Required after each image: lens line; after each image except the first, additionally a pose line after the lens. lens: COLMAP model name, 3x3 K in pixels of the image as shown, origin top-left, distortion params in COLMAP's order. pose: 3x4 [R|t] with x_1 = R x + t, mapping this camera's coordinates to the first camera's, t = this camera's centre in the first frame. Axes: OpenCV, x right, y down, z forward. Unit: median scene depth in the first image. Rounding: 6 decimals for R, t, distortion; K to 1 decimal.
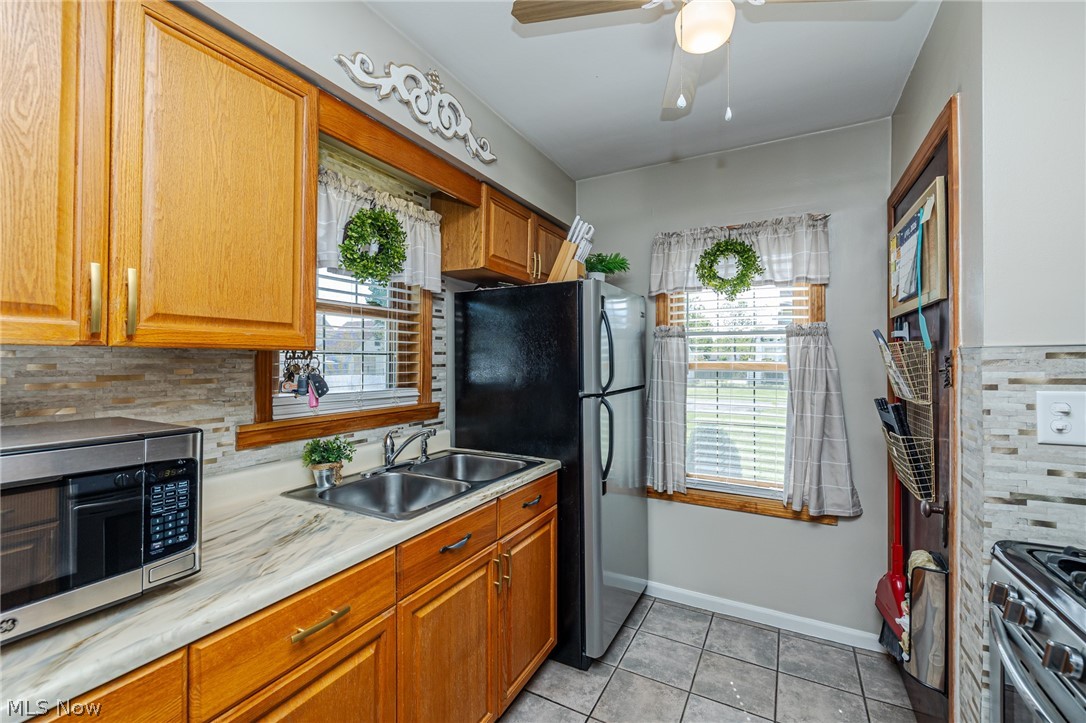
lens RADIAL K [[458.3, 0, 542.6], [0, 458.3, 358.1], [0, 0, 1]] dist [0.010173, 0.000909]
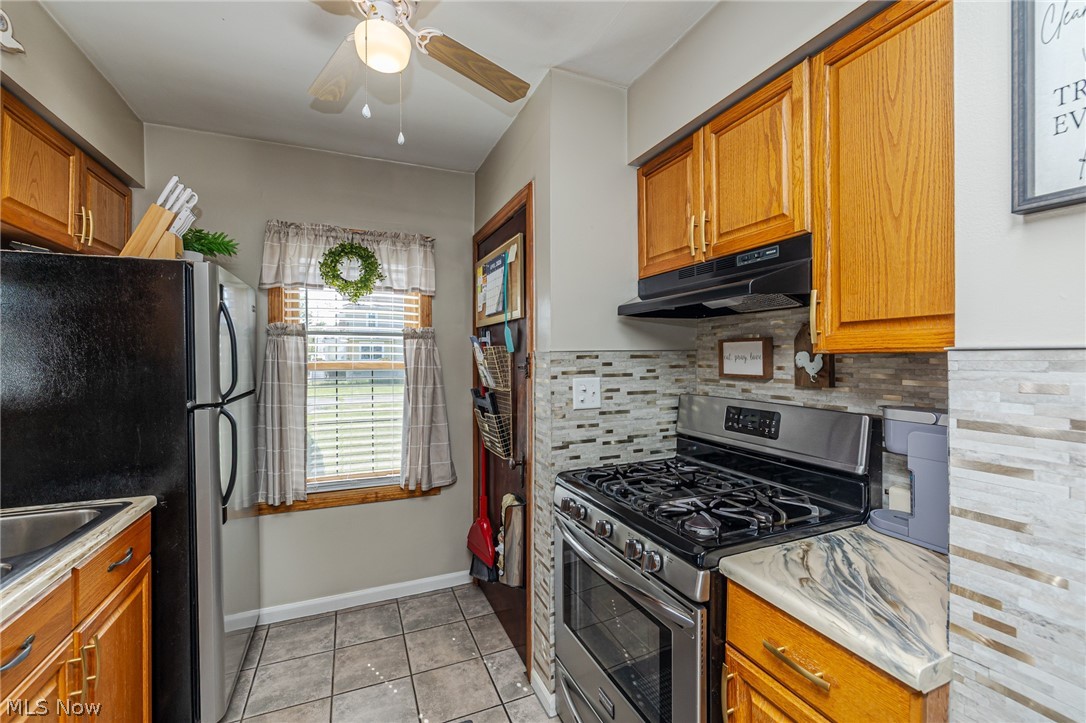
lens RADIAL K [[458.3, 0, 537.3], [0, 458.3, 358.3], [0, 0, 1]] dist [0.010173, 0.000909]
pose [[0.637068, -0.007284, 0.770773, -0.136194], [0.001759, 0.999966, 0.007996, -0.007161], [-0.770805, -0.003738, 0.637060, 0.026682]]
